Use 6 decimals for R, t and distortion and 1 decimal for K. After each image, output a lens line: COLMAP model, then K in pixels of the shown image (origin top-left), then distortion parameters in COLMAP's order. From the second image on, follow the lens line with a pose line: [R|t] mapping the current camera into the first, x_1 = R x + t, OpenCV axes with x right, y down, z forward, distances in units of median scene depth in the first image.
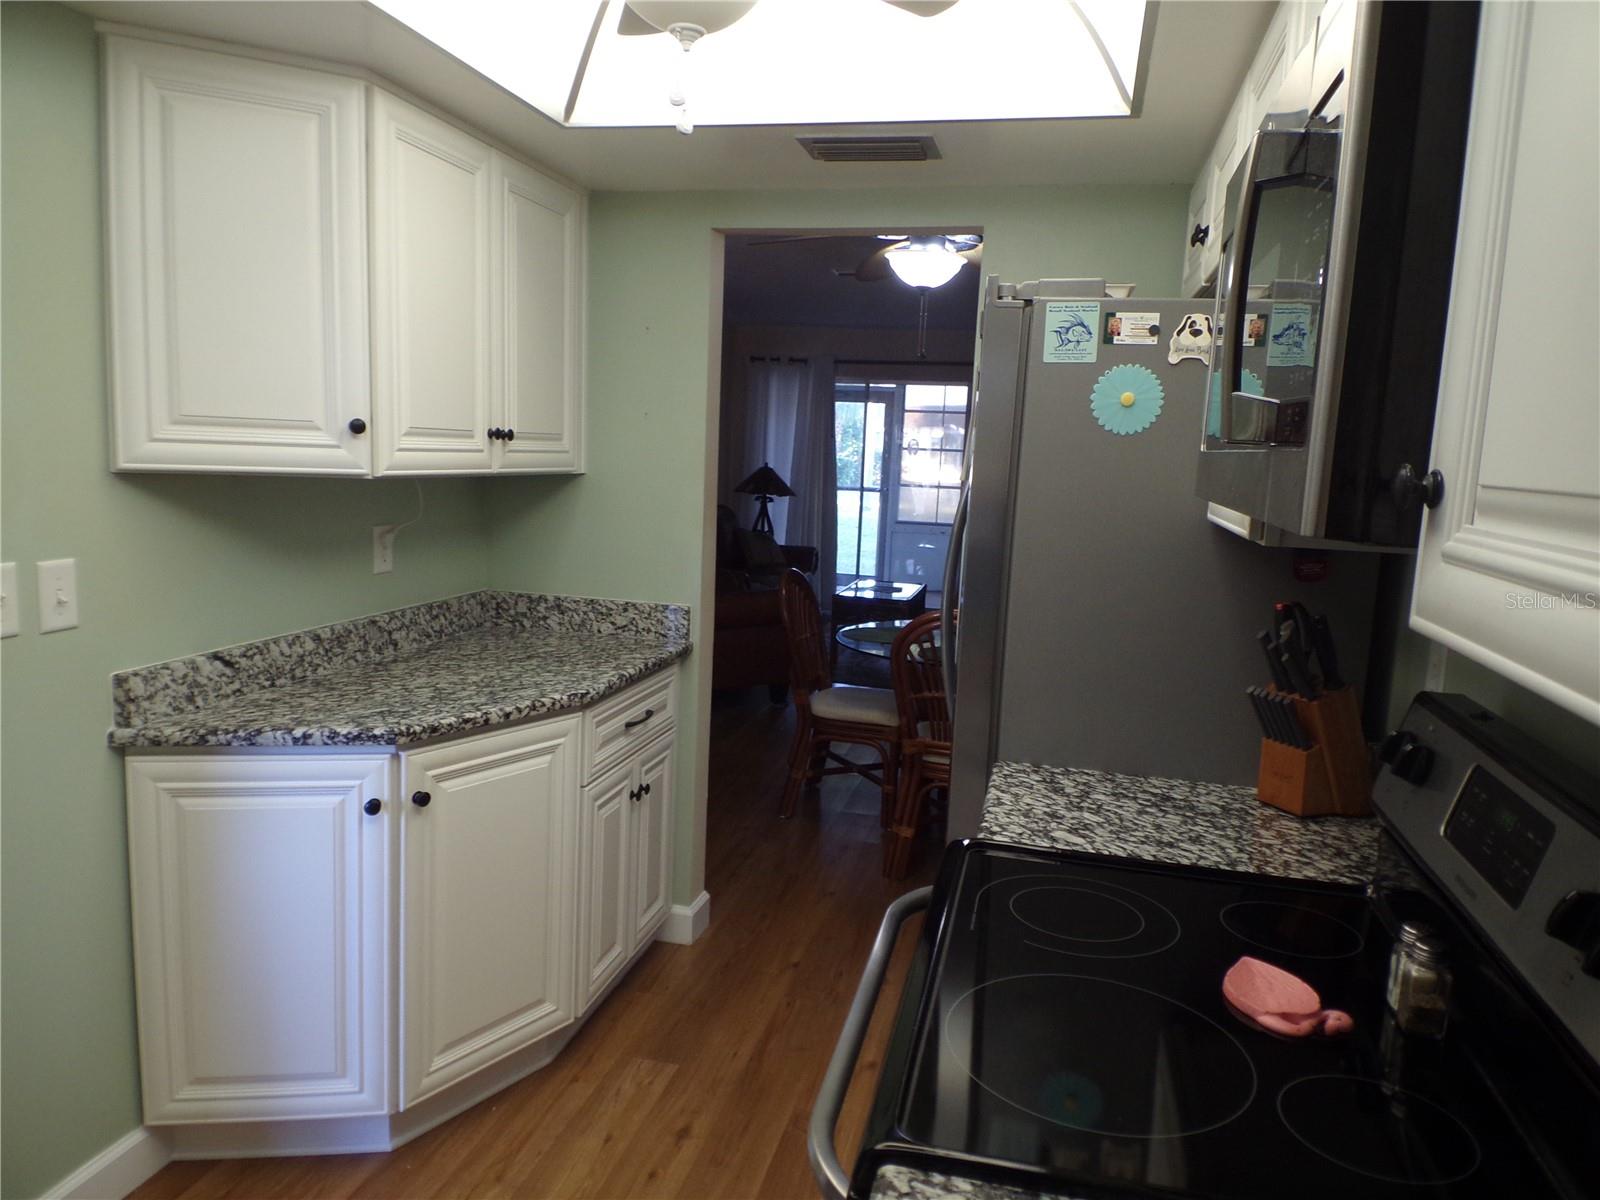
lens RADIAL K [[1115.3, 0, 808.4], [0, 1115.3, 599.3], [0, 0, 1]] dist [0.131706, -0.192592]
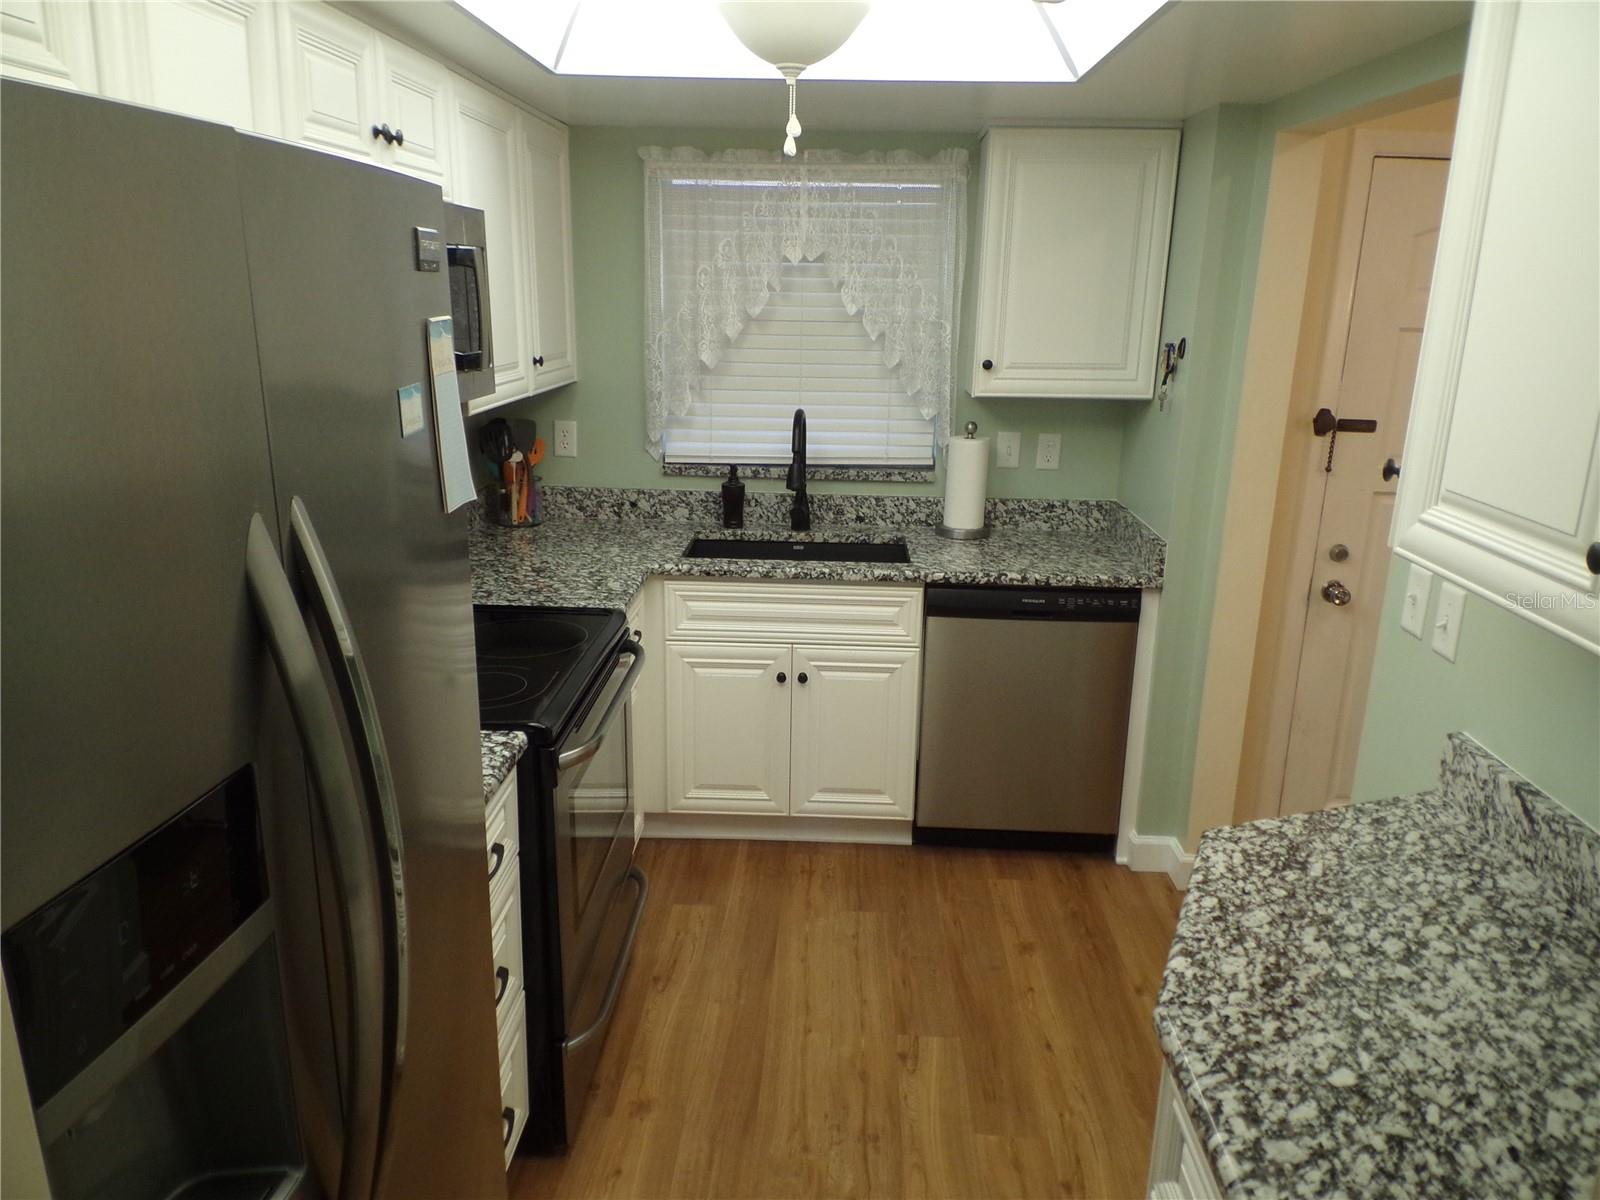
lens RADIAL K [[1116.8, 0, 804.8], [0, 1116.8, 602.4], [0, 0, 1]] dist [0.132270, -0.189343]
pose [[-0.978739, -0.007606, -0.204971, 0.077455], [-0.089656, 0.914656, 0.394164, -0.313307], [0.184480, 0.404161, -0.895891, 1.558971]]
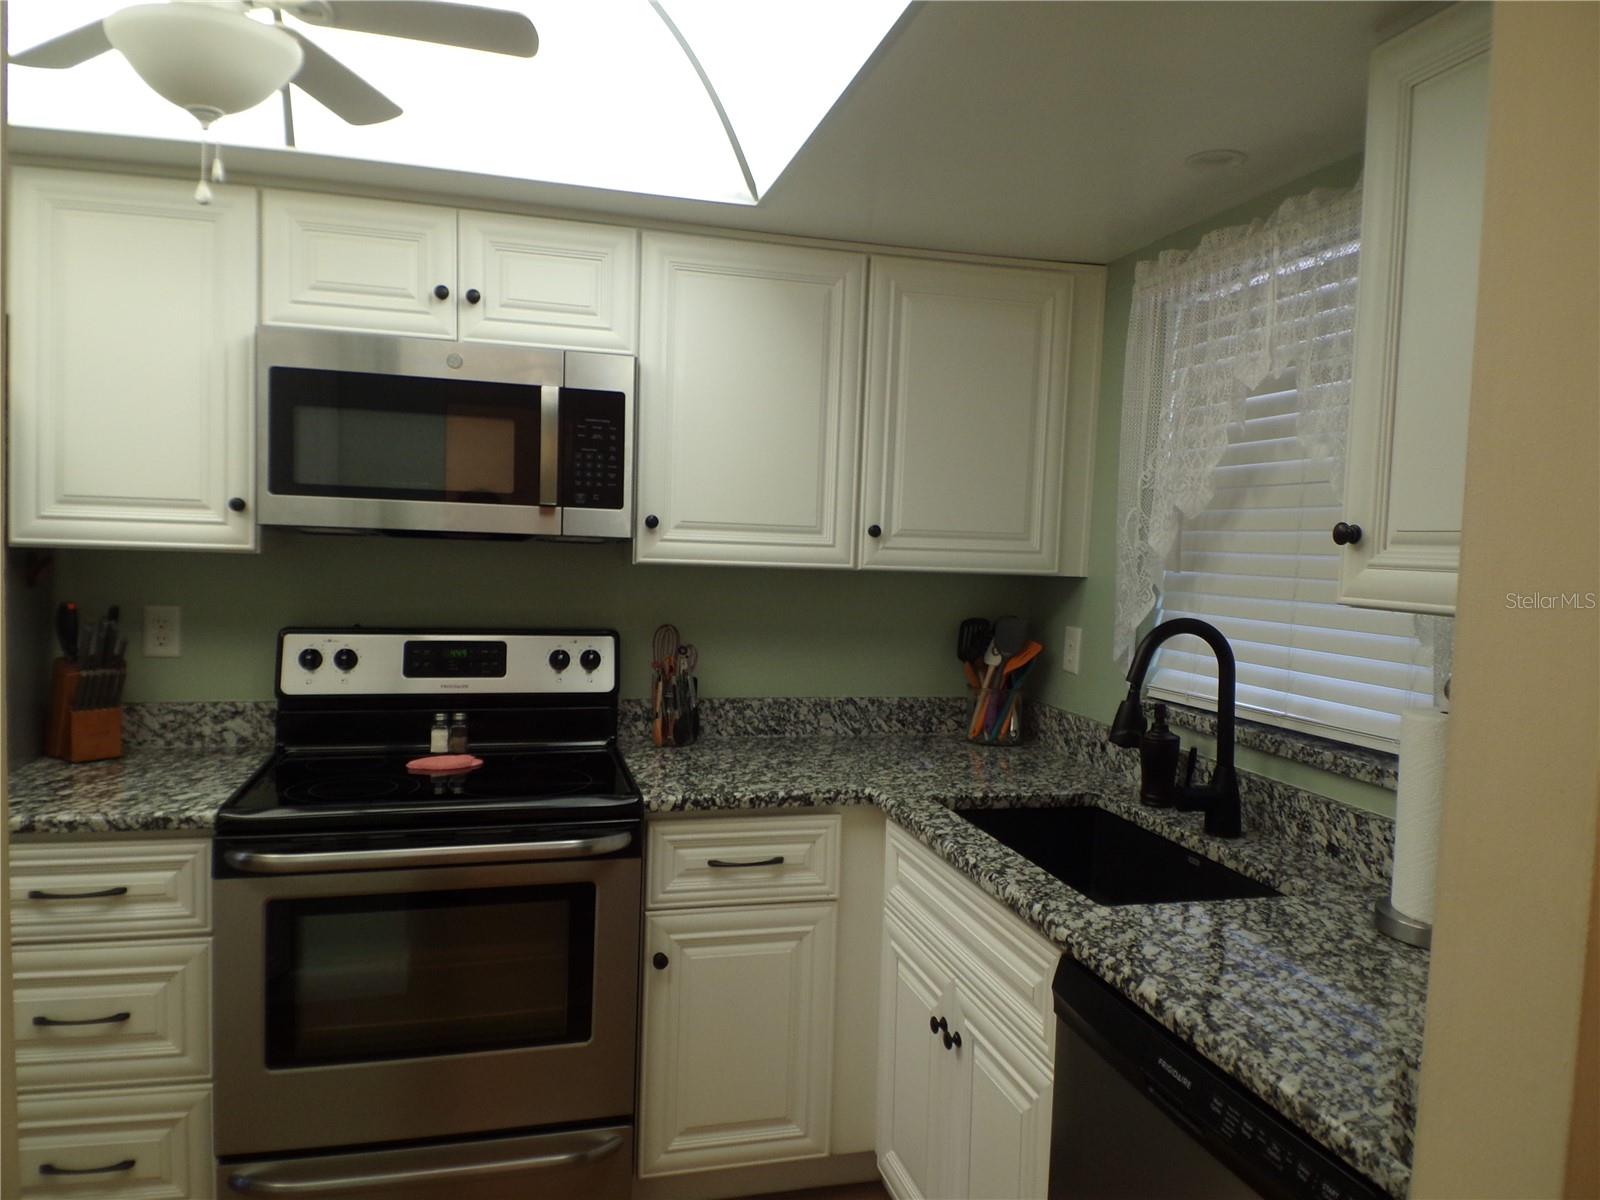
lens RADIAL K [[1116.8, 0, 804.8], [0, 1116.8, 602.4], [0, 0, 1]] dist [0.132270, -0.189343]
pose [[-0.467608, -0.110747, 0.876971, -0.918171], [0.072531, 0.983967, 0.162933, -0.124908], [-0.880955, 0.139797, -0.452079, 0.720925]]
